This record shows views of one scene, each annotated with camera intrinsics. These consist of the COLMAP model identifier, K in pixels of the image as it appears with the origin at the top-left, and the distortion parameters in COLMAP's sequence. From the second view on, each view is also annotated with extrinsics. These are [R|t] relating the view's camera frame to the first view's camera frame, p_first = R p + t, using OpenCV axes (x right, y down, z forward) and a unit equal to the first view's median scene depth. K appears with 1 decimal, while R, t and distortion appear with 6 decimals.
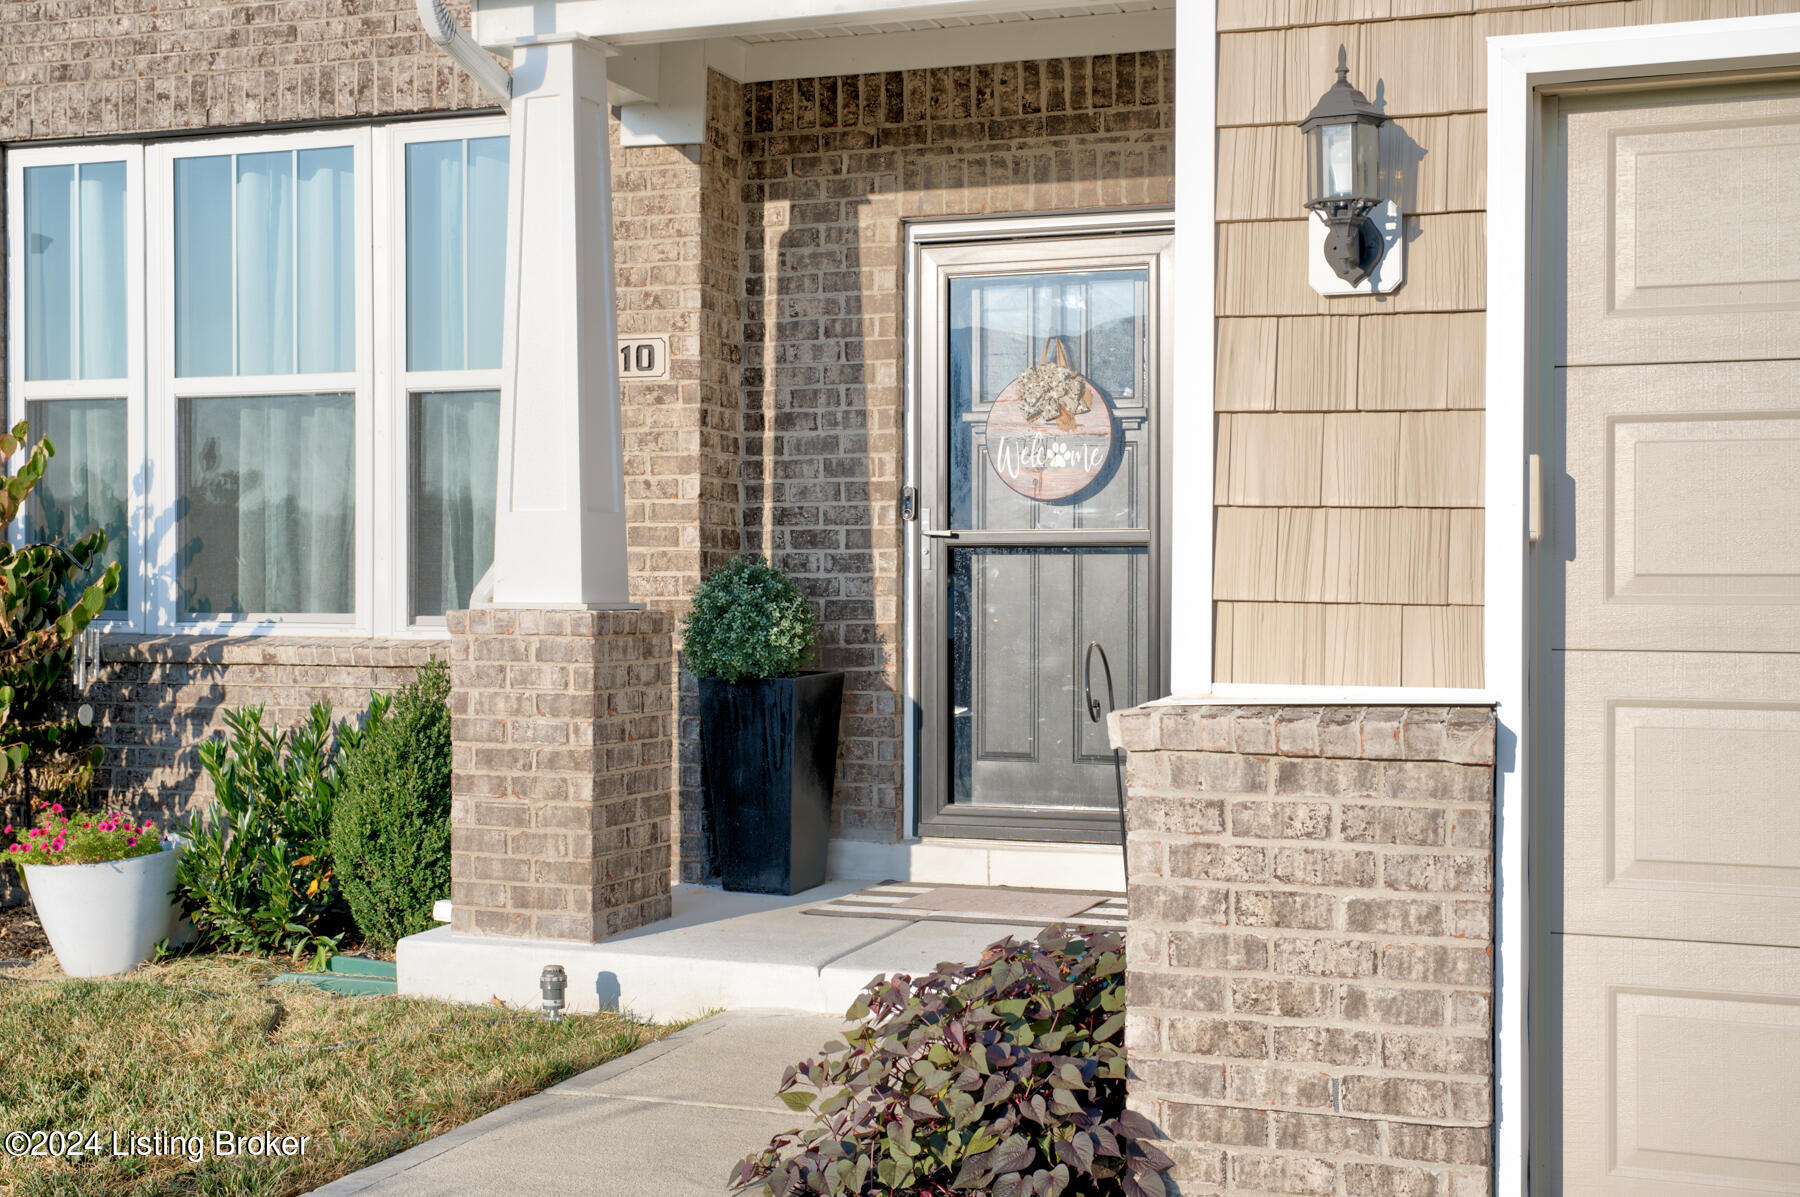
lens RADIAL K [[2467.3, 0, 782.4], [0, 2467.3, 613.8], [0, 0, 1]] dist [0.030179, 0.000000]
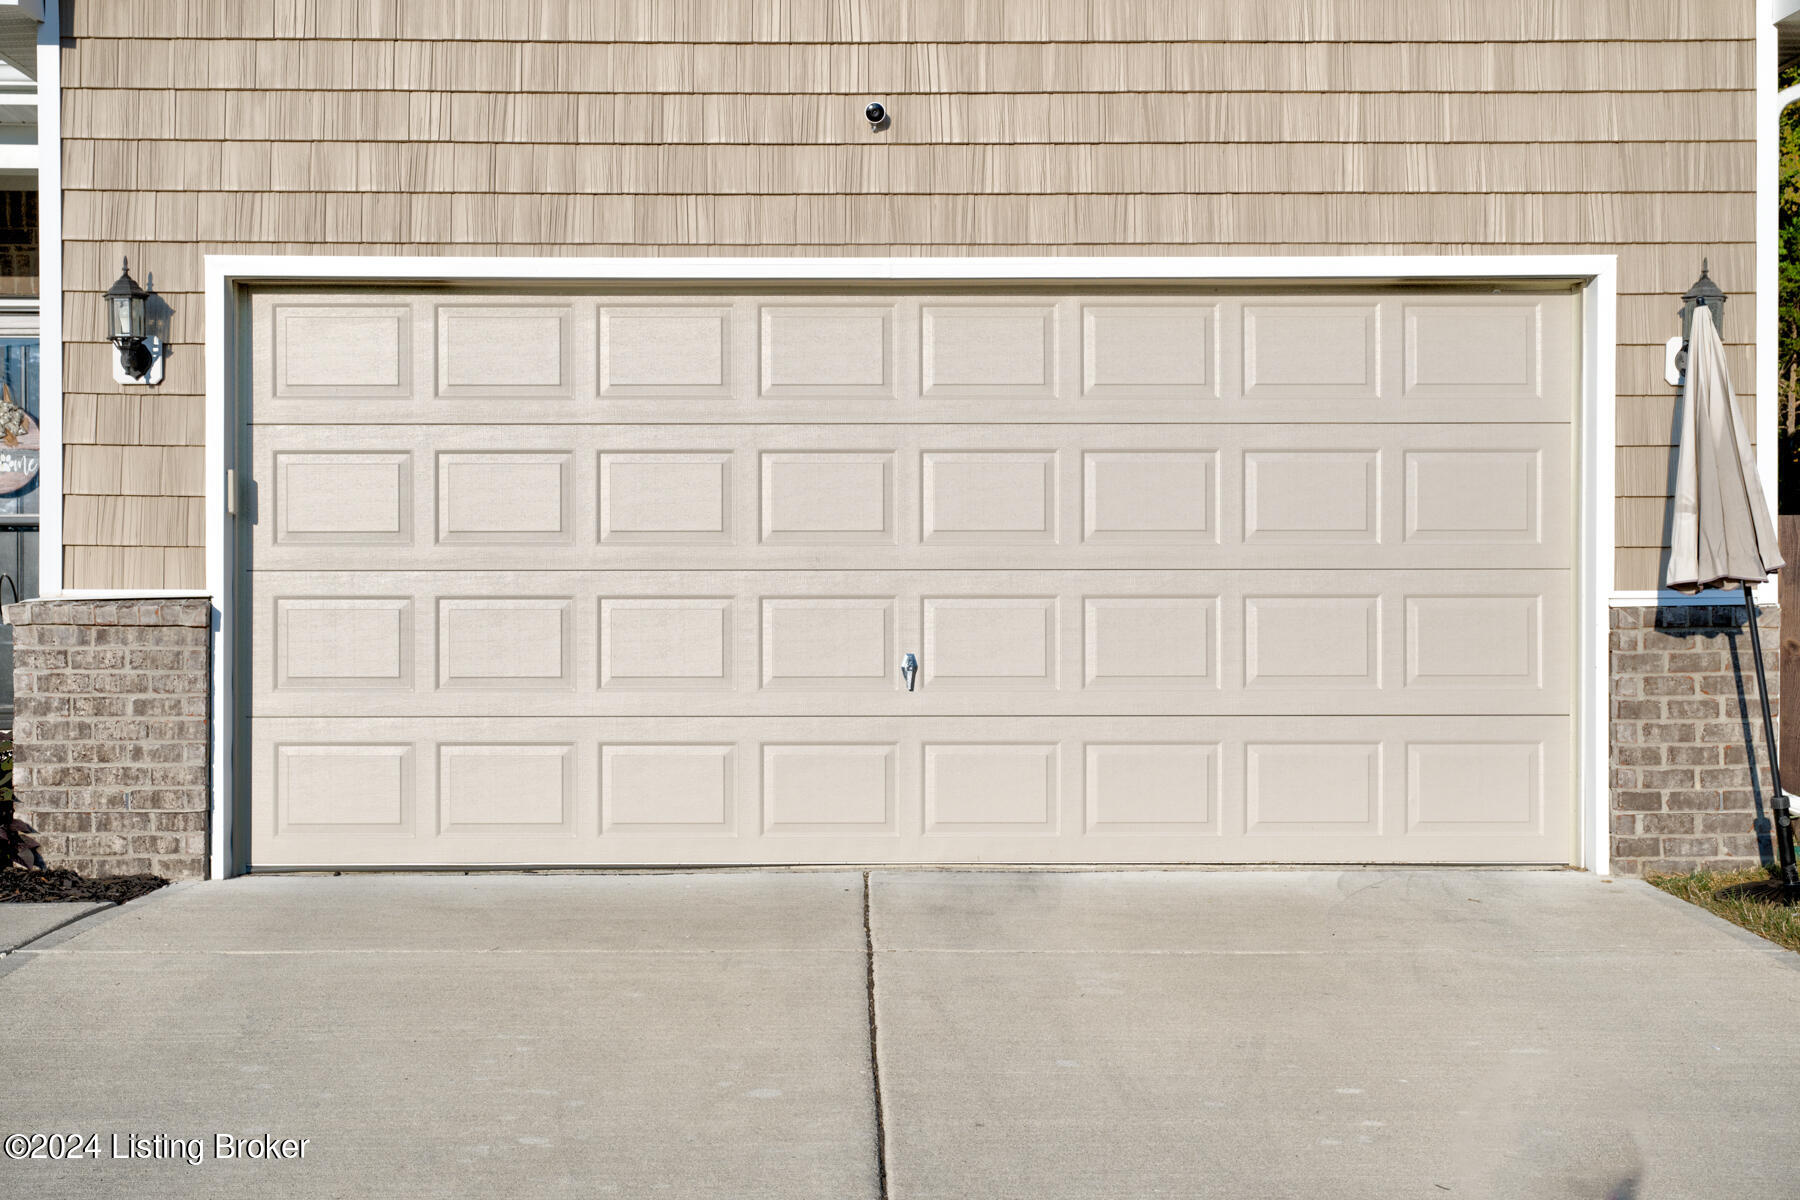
lens RADIAL K [[2467.3, 0, 886.9], [0, 2467.3, 589.8], [0, 0, 1]] dist [0.030179, 0.000000]
pose [[0.910895, -0.004603, 0.412612, -0.030495], [0.009900, 0.999894, -0.010700, 0.055985], [-0.412519, 0.013831, 0.910844, -0.981164]]
